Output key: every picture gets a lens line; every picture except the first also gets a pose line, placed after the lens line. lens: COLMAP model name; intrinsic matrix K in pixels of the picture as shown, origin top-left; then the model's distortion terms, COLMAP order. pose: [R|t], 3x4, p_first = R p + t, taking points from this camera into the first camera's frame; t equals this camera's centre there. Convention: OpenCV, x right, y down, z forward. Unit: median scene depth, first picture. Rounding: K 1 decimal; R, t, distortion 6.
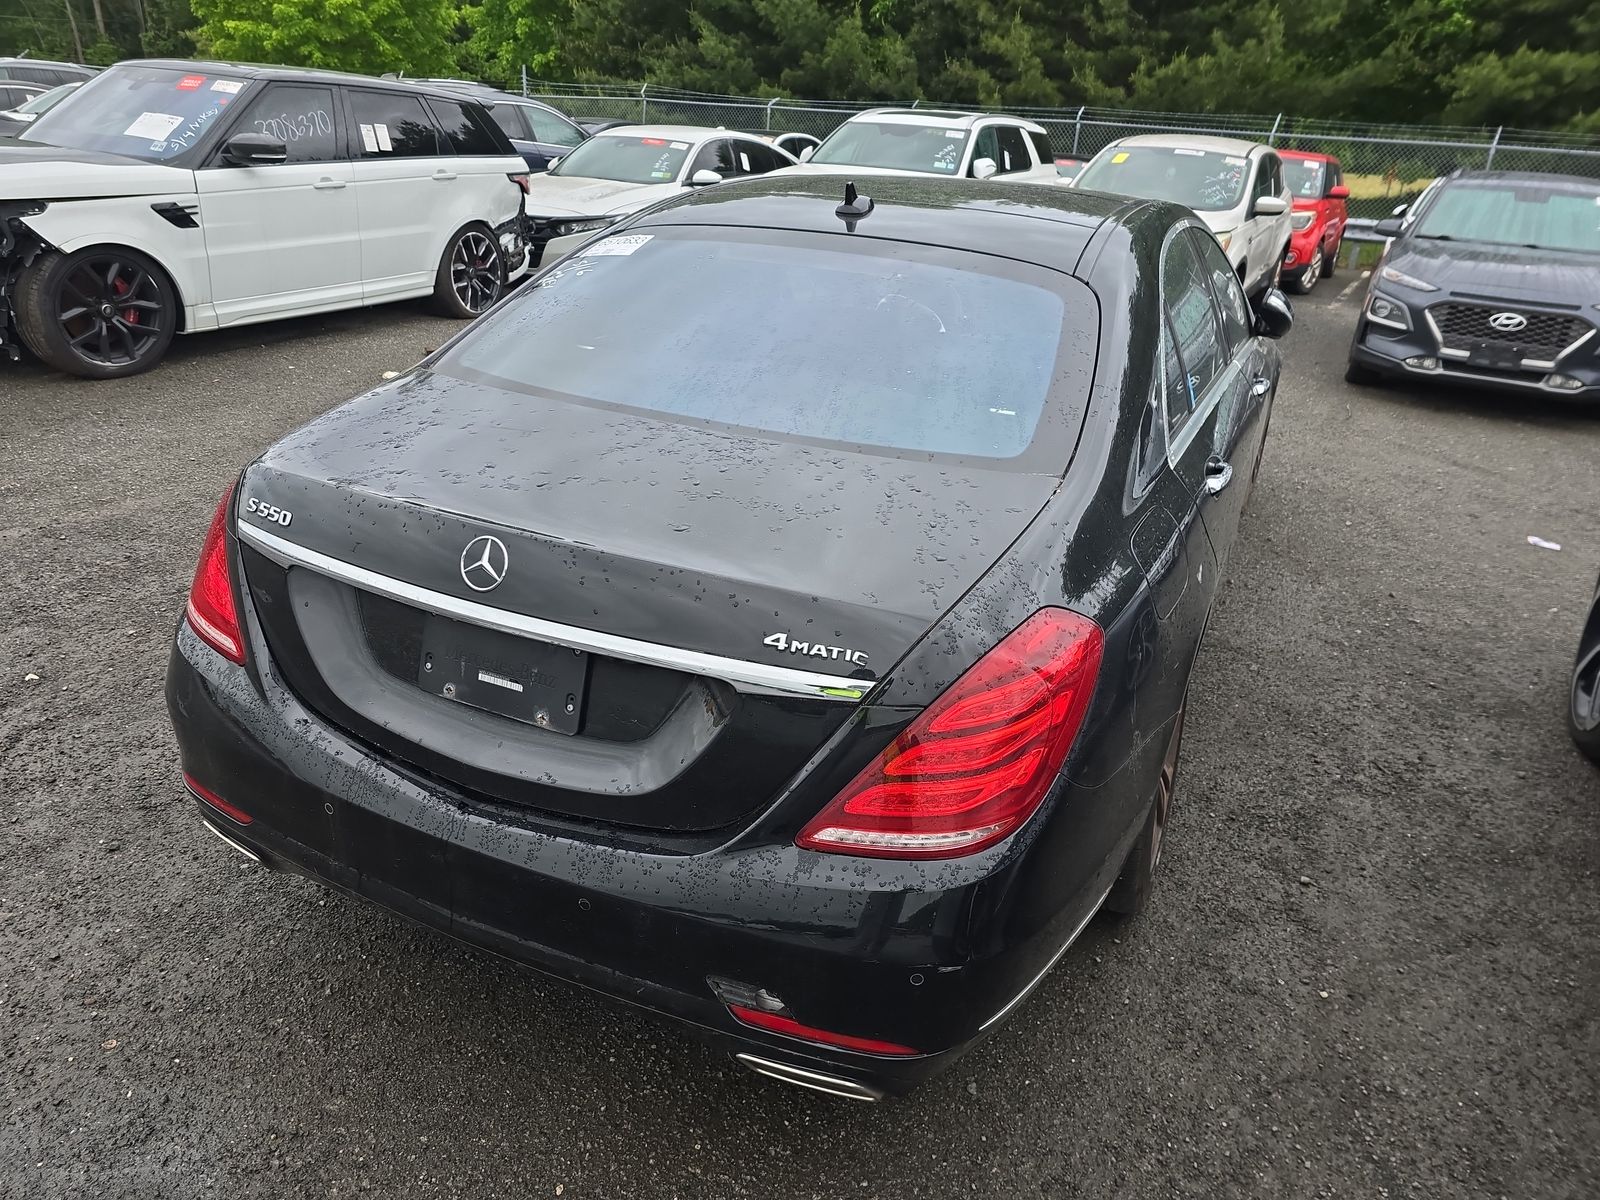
lens RADIAL K [[1073.2, 0, 793.2], [0, 1073.2, 601.8], [0, 0, 1]] dist [0.040731, -0.036774]
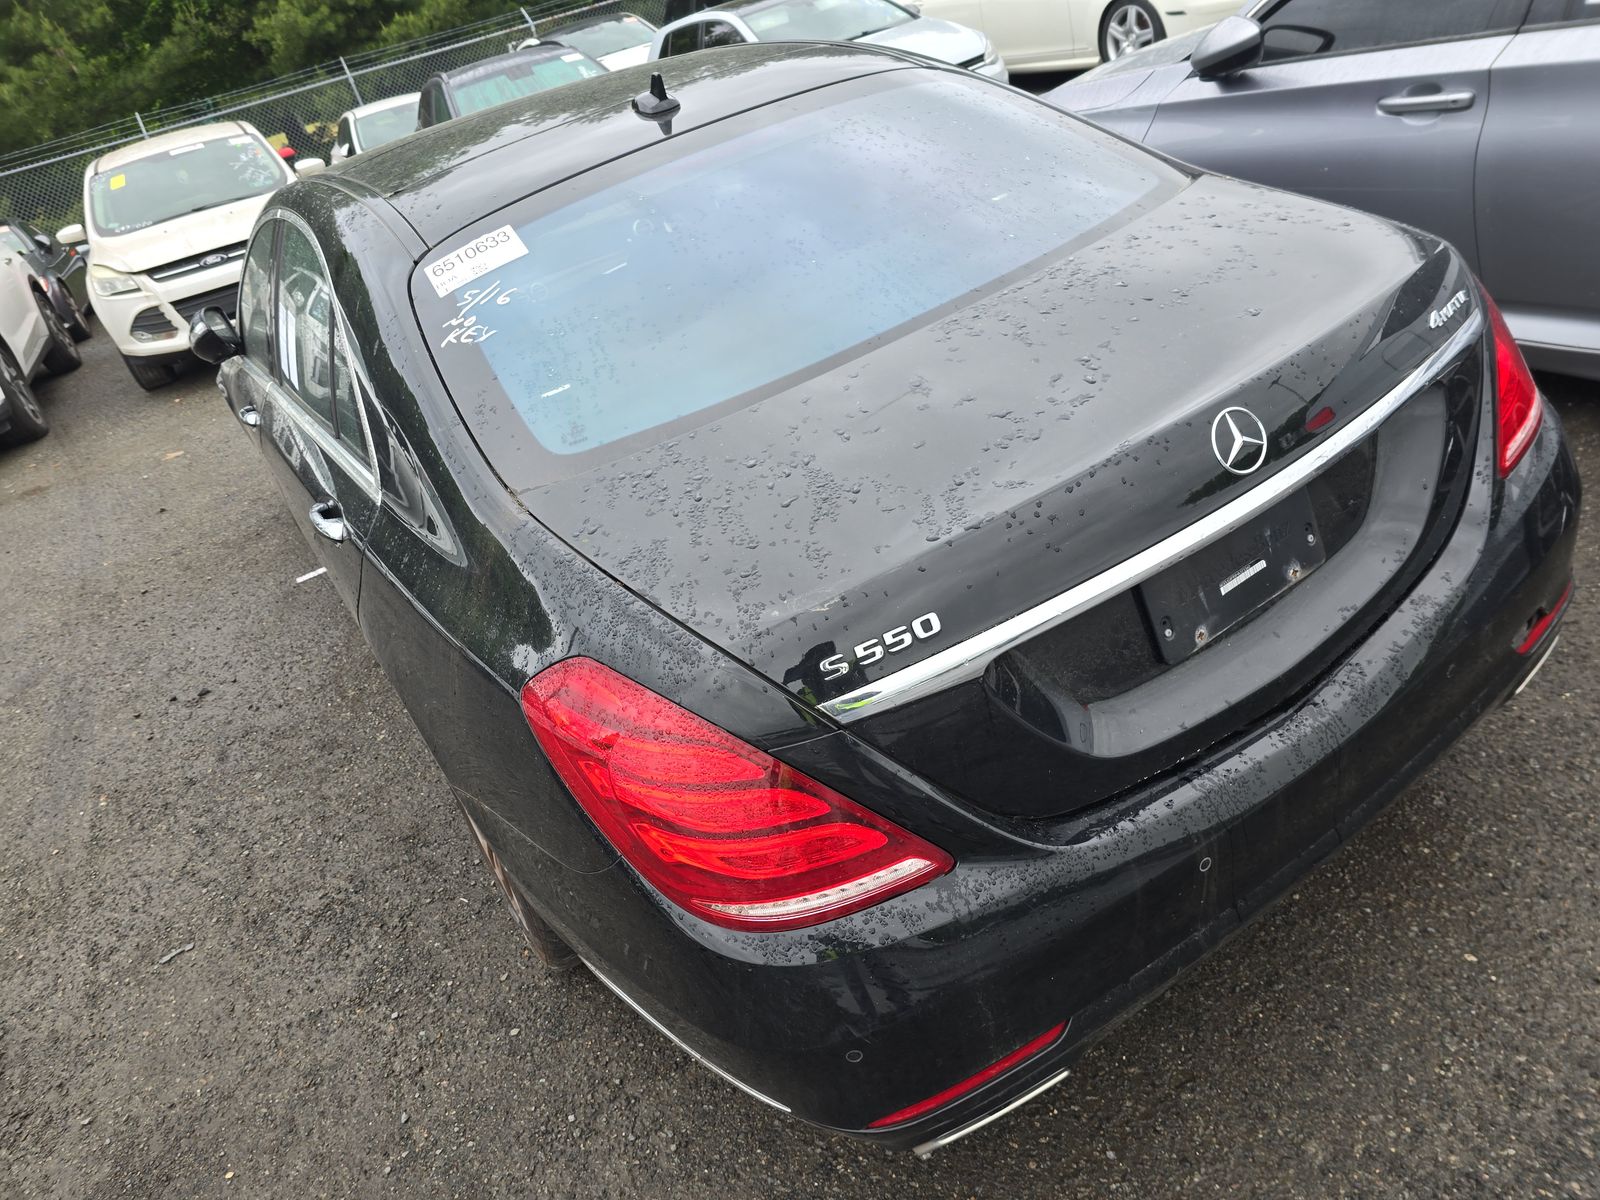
lens RADIAL K [[1073.2, 0, 795.9], [0, 1073.2, 601.4], [0, 0, 1]] dist [0.040731, -0.036774]
pose [[0.505235, -0.589701, 0.630072, -0.153505], [0.584589, 0.770945, 0.252784, -0.050778], [-0.634817, 0.240618, 0.734241, 0.094132]]
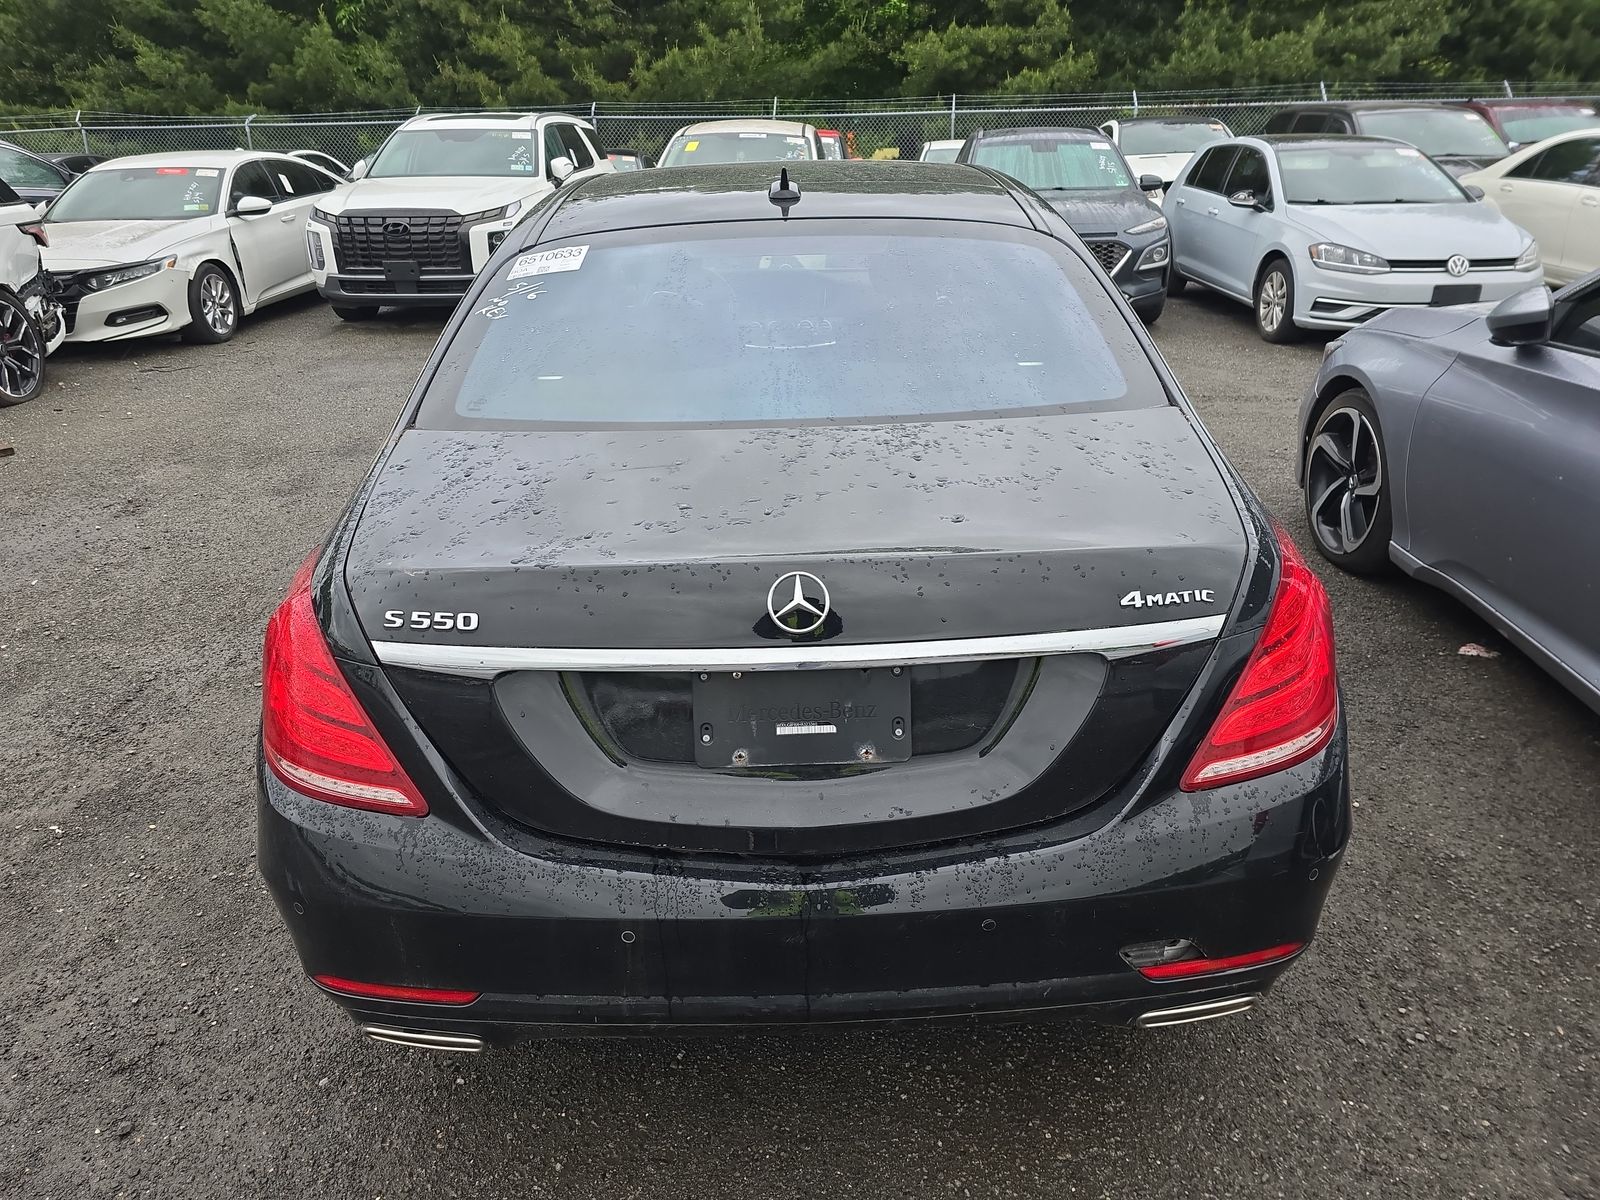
lens RADIAL K [[1073.2, 0, 797.6], [0, 1073.2, 598.8], [0, 0, 1]] dist [0.040731, -0.036774]
pose [[0.895370, -0.242324, 0.373620, -0.091265], [0.243242, 0.968898, 0.045488, -0.011732], [-0.373023, 0.050151, 0.926466, 0.024972]]
